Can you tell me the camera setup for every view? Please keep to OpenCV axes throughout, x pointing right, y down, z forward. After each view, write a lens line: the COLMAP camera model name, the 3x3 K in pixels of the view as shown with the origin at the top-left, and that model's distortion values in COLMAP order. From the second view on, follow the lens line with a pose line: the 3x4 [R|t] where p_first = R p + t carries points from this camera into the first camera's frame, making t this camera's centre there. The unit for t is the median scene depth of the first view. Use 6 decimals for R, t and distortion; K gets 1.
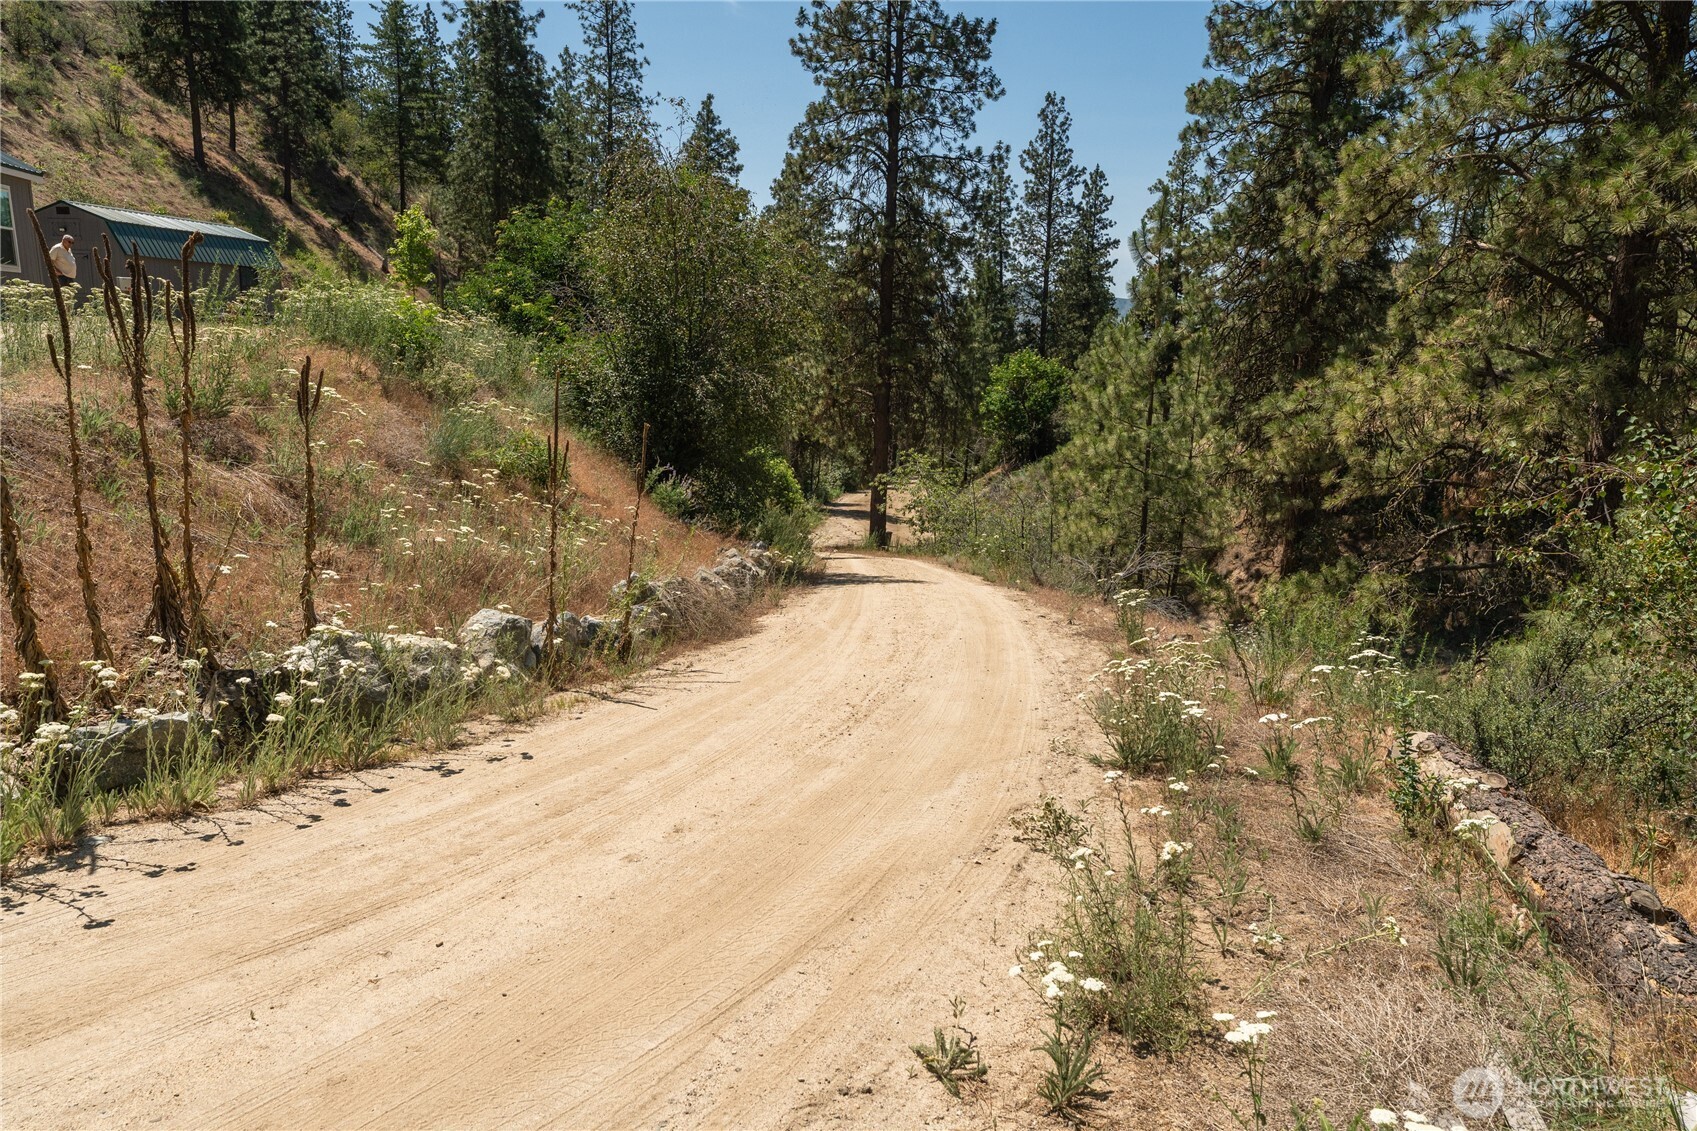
lens RADIAL K [[1136.3, 0, 859.0], [0, 1136.3, 566.9], [0, 0, 1]] dist [0.003824, -0.001787]
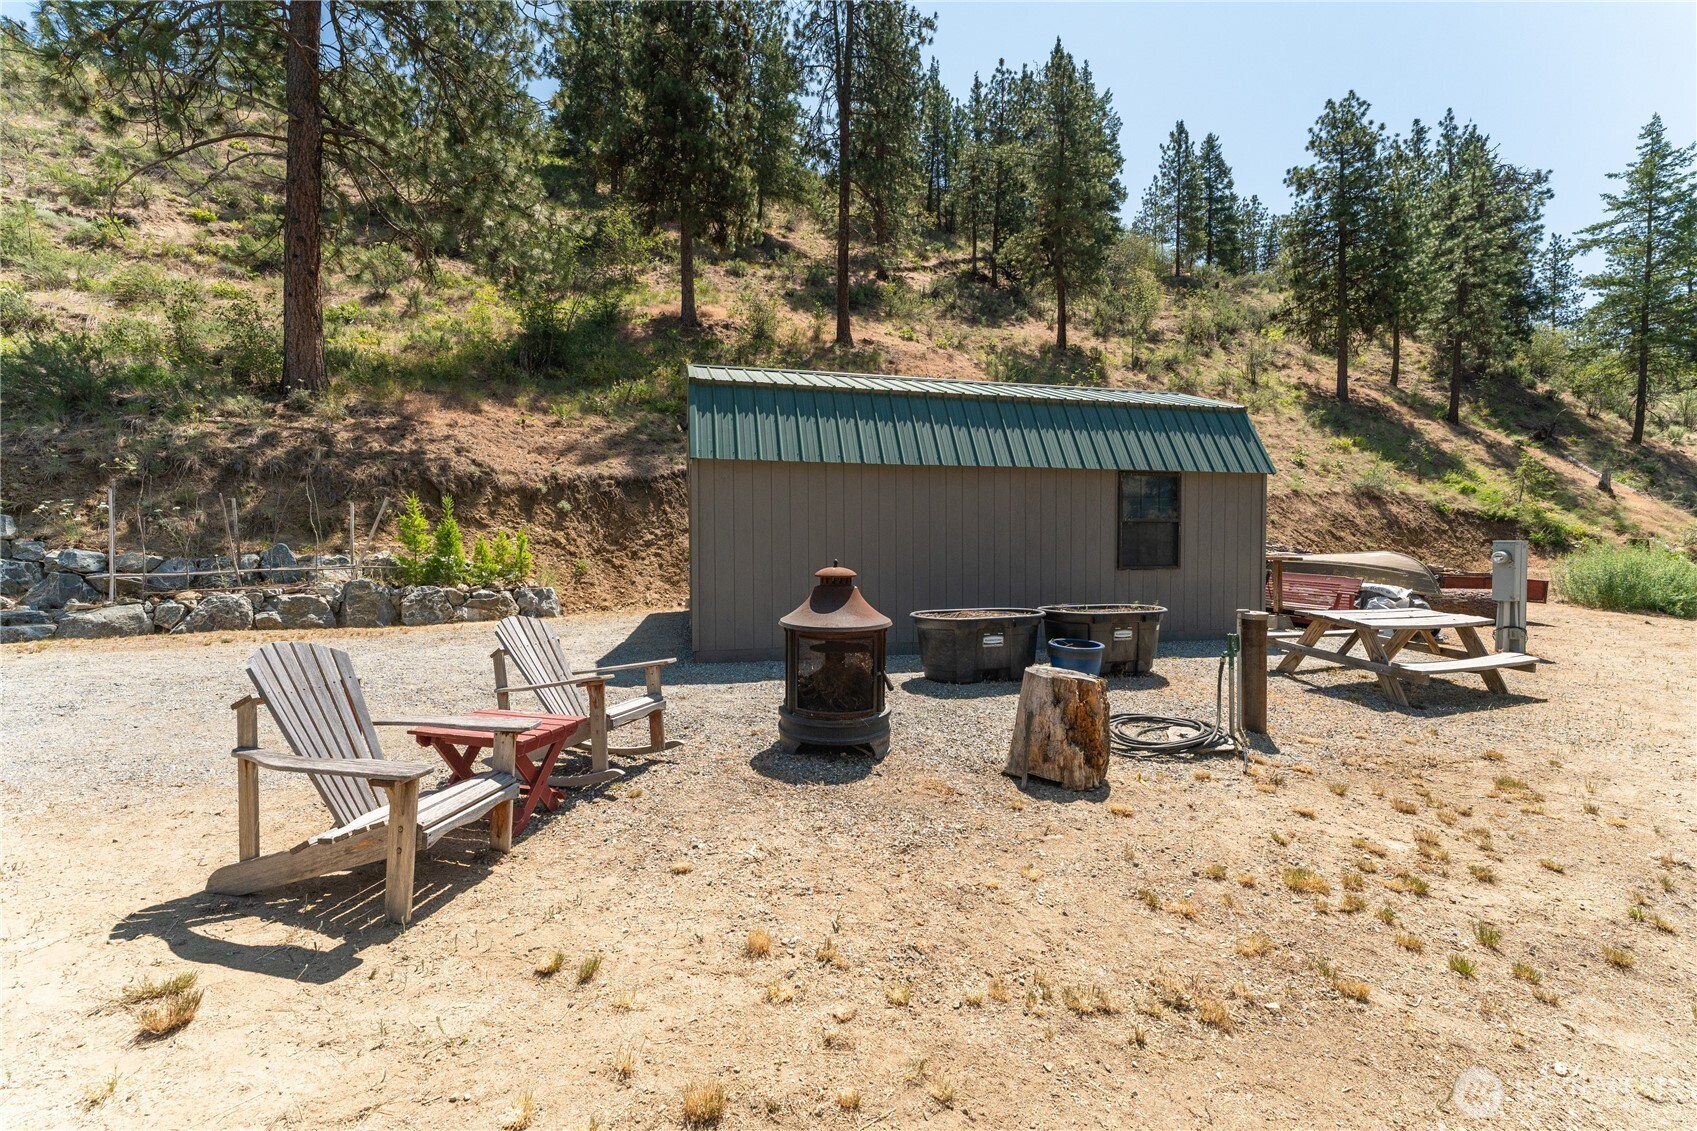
lens RADIAL K [[686.4, 0, 847.0], [0, 686.4, 565.4], [0, 0, 1]] dist [0.001912, 0.000651]
pose [[0.355436, -0.009591, -0.934651, -0.255751], [-0.171880, 0.982225, -0.075443, -0.139752], [0.918761, 0.187463, 0.347470, 0.595285]]
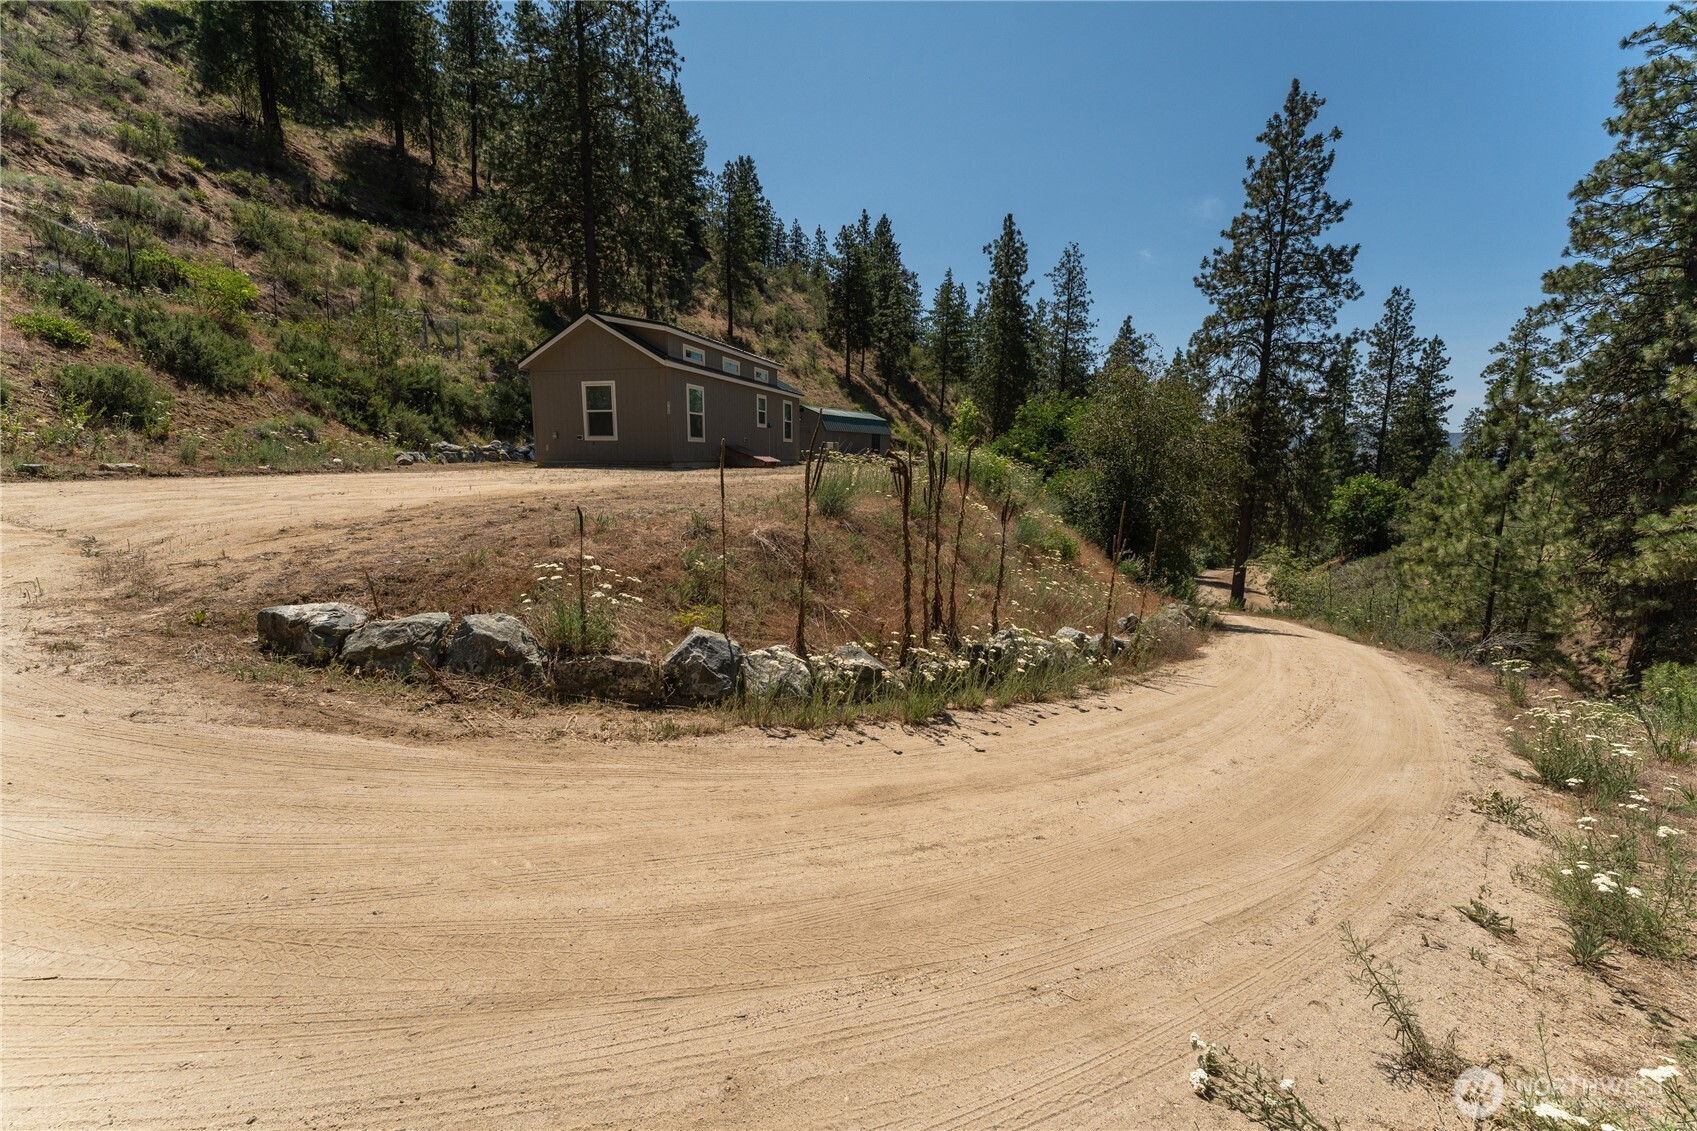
lens RADIAL K [[686.4, 0, 844.1], [0, 686.4, 565.1], [0, 0, 1]] dist [0.001912, 0.000651]
pose [[0.881606, 0.060600, -0.468080, -0.019885], [-0.086335, 0.995696, -0.033699, 0.000864], [0.464023, 0.070121, 0.883043, -0.025878]]
